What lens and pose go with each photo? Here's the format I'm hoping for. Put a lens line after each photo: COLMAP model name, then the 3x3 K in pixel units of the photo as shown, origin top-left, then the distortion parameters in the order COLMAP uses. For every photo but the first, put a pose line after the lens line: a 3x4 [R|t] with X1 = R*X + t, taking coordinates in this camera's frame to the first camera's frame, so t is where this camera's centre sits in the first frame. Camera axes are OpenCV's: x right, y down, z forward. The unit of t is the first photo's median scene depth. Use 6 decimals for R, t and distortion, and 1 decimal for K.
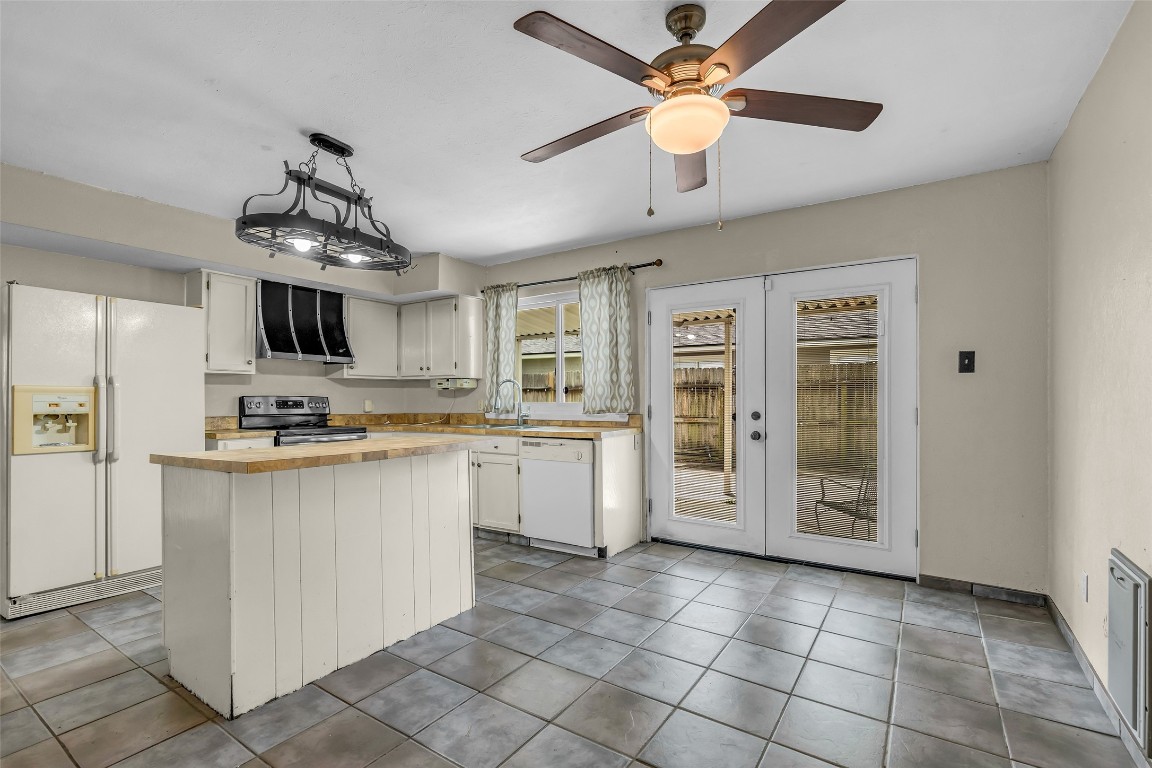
lens RADIAL K [[528.2, 0, 577.7], [0, 528.2, 391.3], [0, 0, 1]] dist [-0.016614, 0.004936]
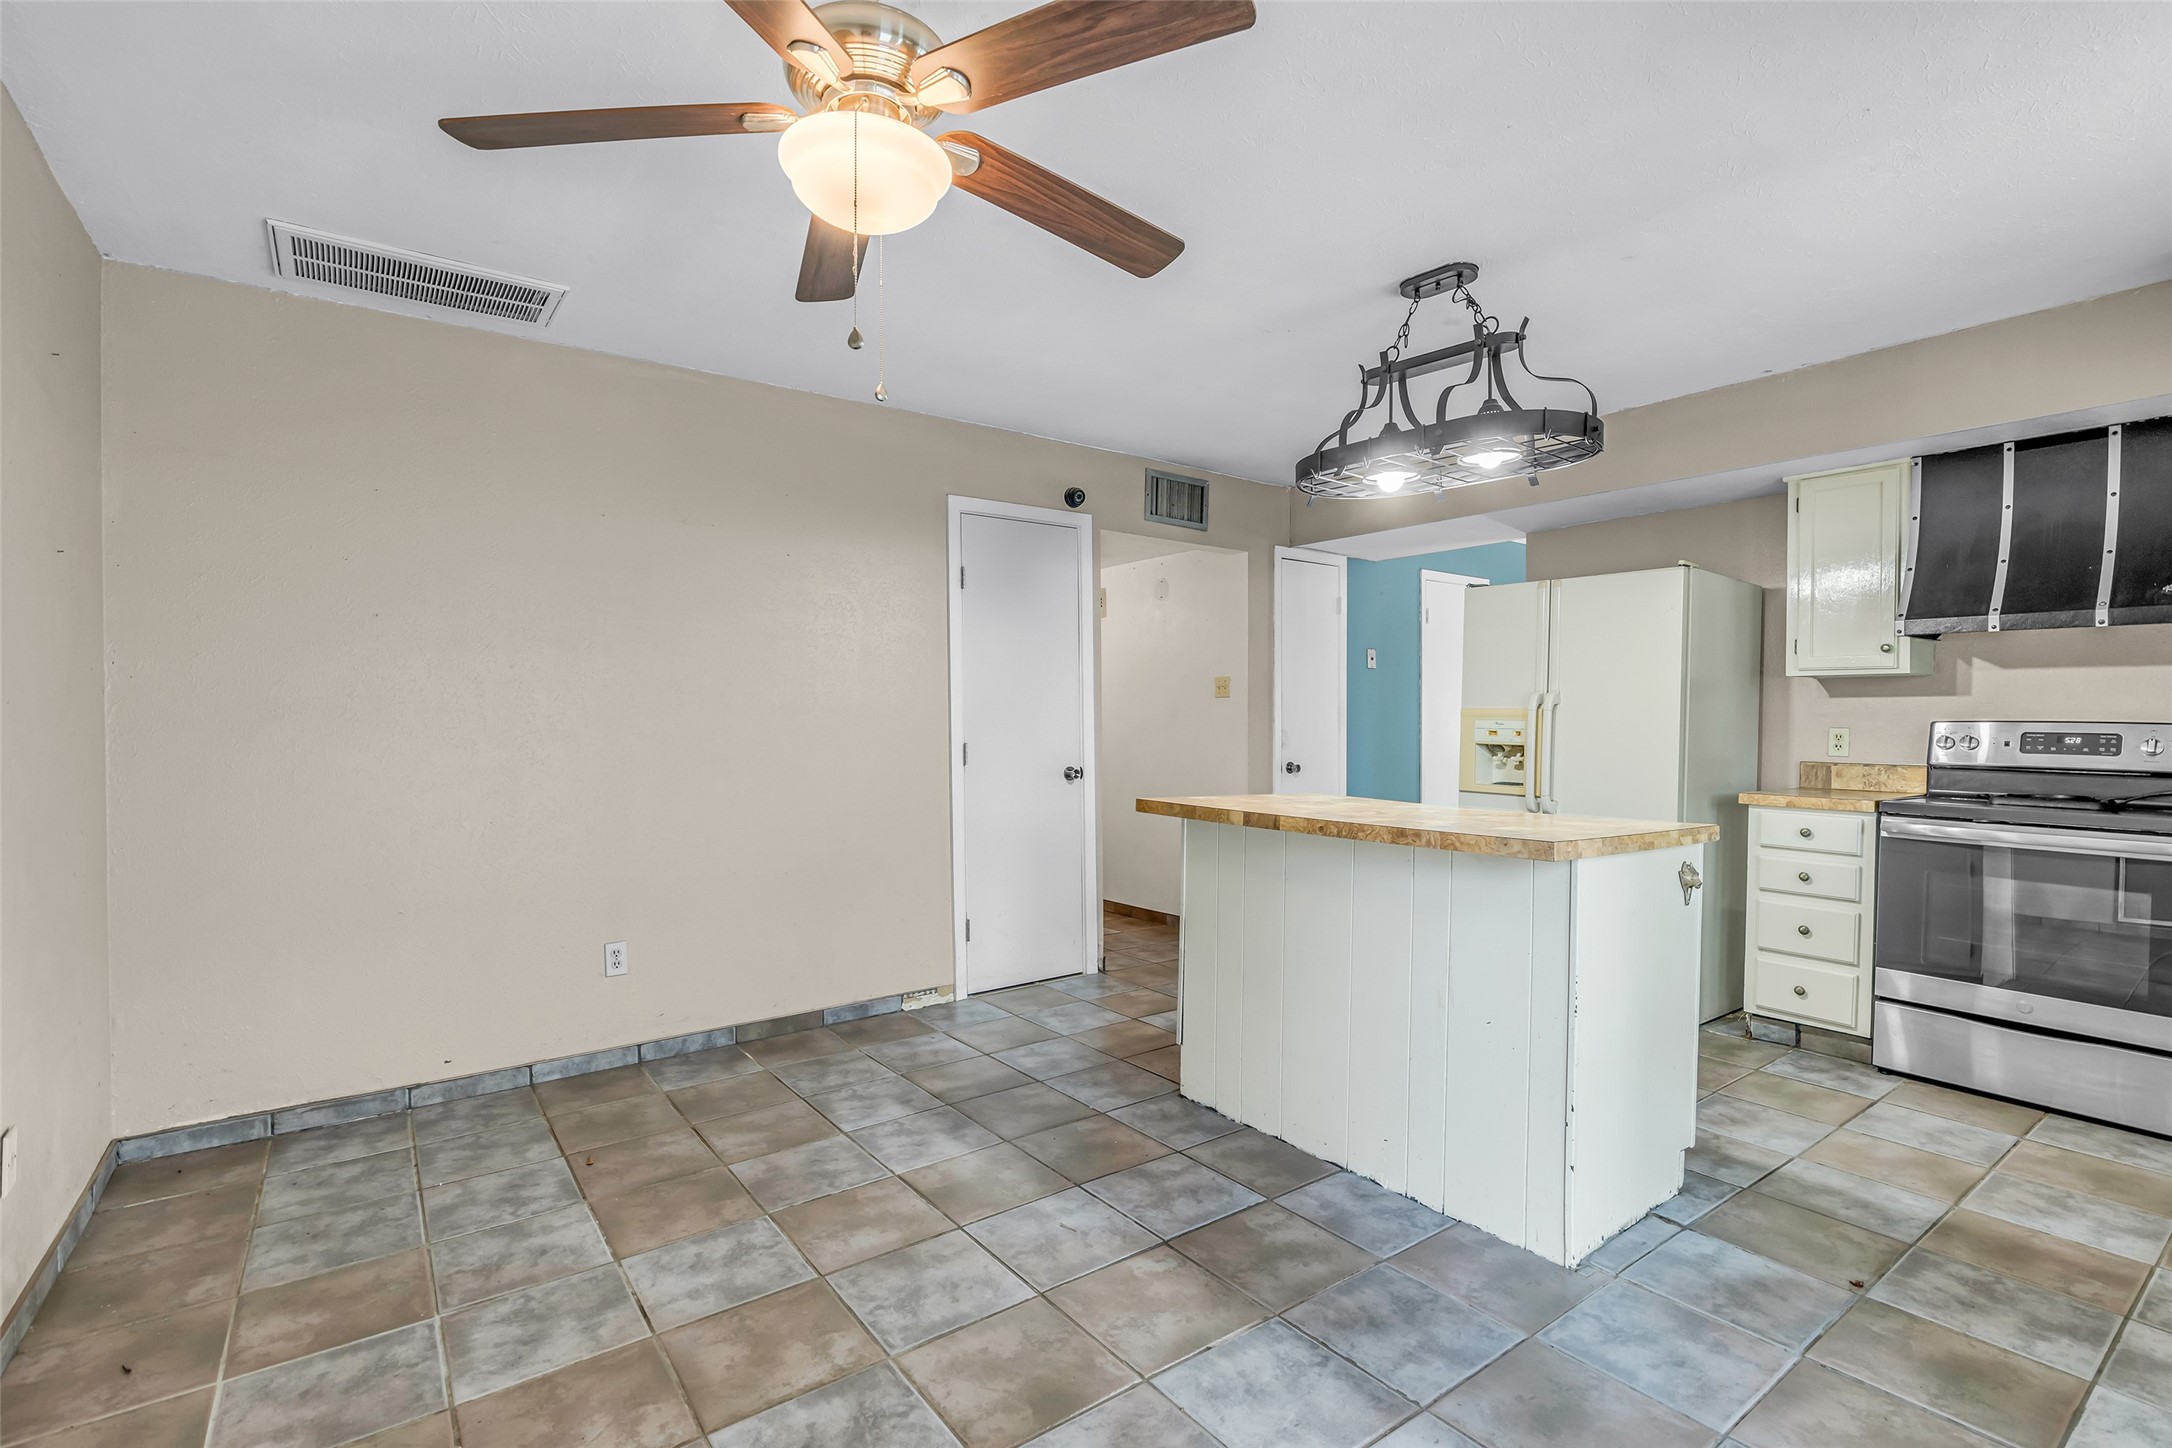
lens RADIAL K [[996.0, 0, 1081.9], [0, 996.0, 734.8], [0, 0, 1]] dist [-0.016614, 0.004936]
pose [[-0.338672, 0.018834, -0.940716, 0.681077], [0.011096, 0.999810, 0.016022, -0.001401], [0.940839, -0.005012, -0.338816, 1.020106]]
